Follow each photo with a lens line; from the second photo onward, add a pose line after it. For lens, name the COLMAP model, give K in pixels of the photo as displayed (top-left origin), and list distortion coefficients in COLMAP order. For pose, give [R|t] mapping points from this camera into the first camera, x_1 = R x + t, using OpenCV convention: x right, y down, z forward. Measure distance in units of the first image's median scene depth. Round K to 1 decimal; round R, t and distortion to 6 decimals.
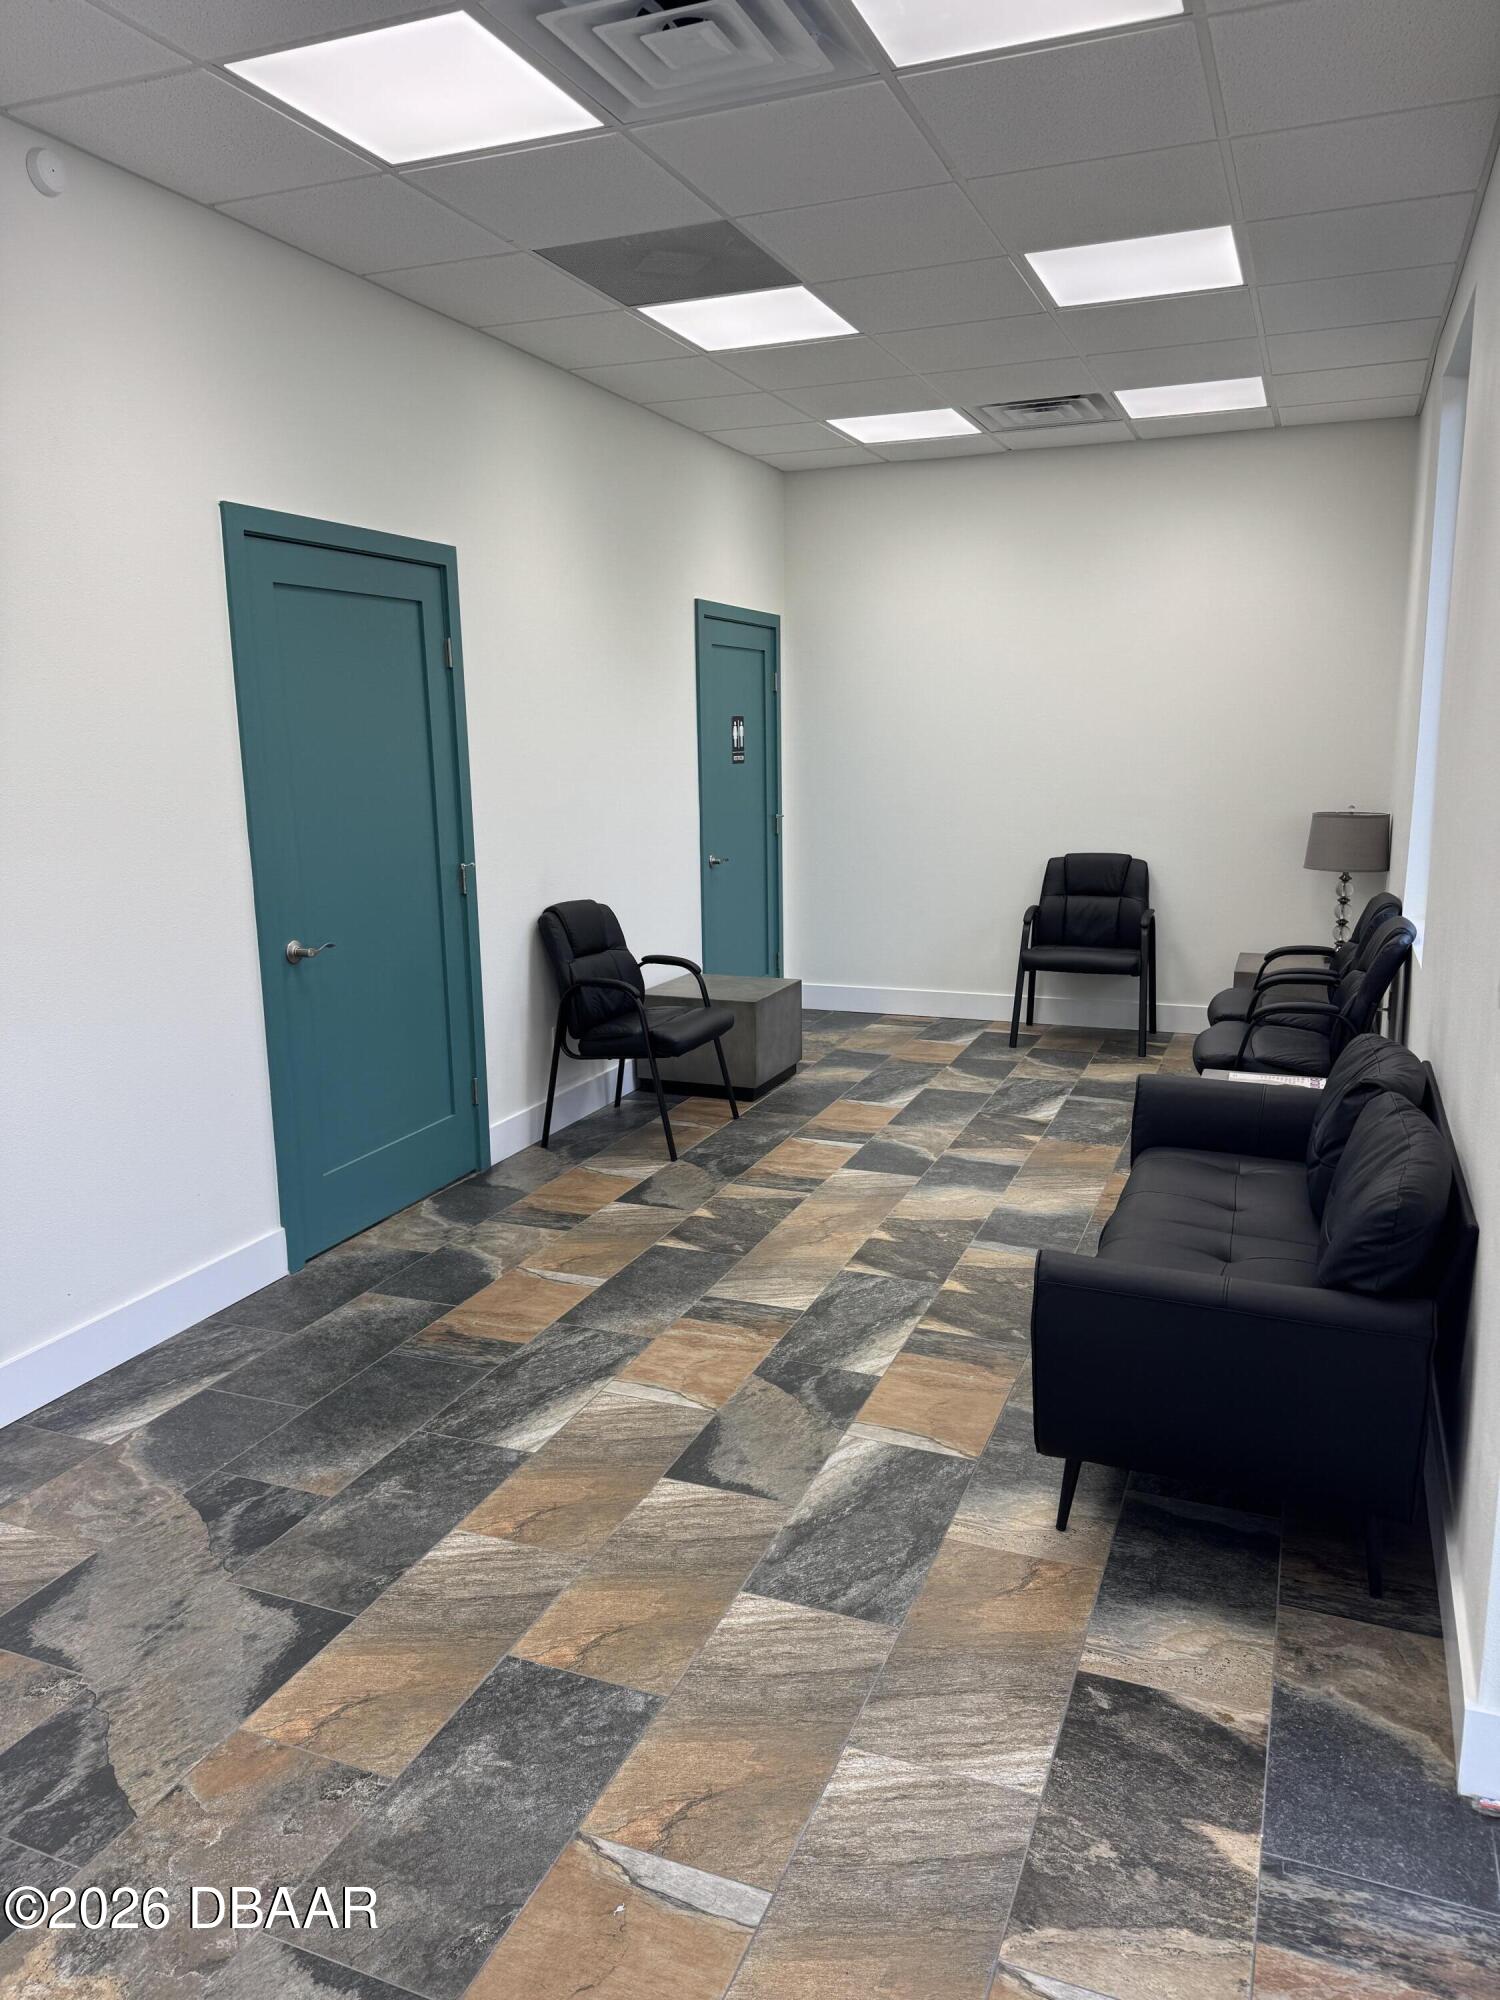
lens RADIAL K [[1393.1, 0, 750.0], [0, 1393.1, 1000.0], [0, 0, 1]] dist [0.093210, -0.136800]
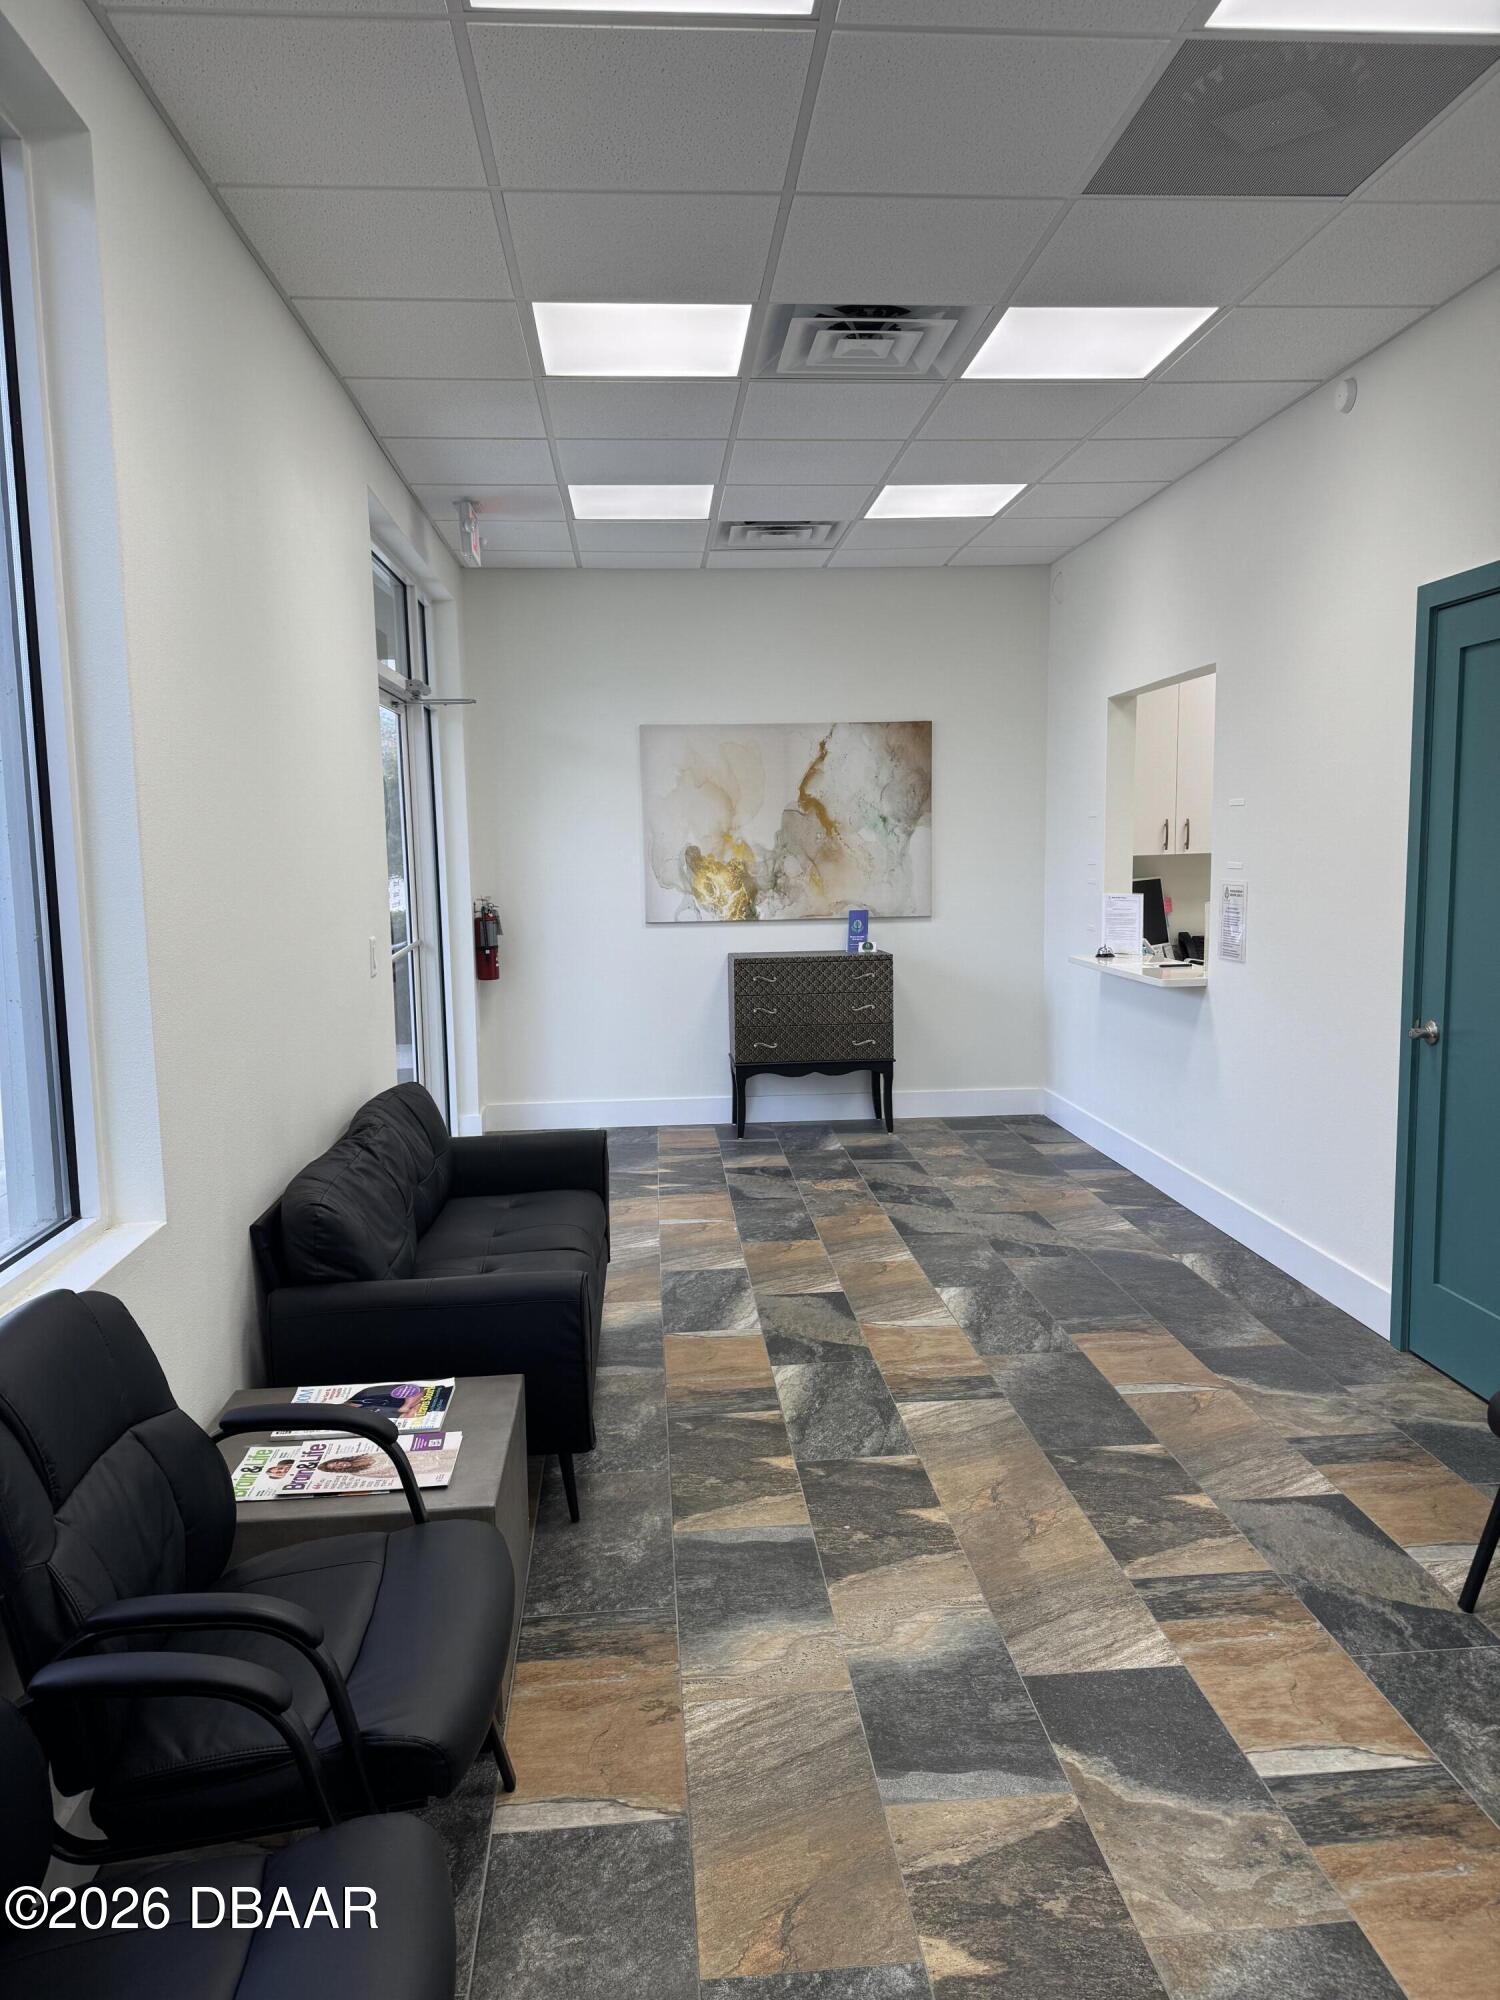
lens RADIAL K [[1393.1, 0, 750.0], [0, 1393.1, 1000.0], [0, 0, 1]] dist [0.093210, -0.136800]
pose [[-0.896504, 0.084029, -0.434994, 0.555224], [-0.048146, 0.957555, 0.284200, -0.336737], [0.440412, 0.275730, -0.854406, 1.777513]]
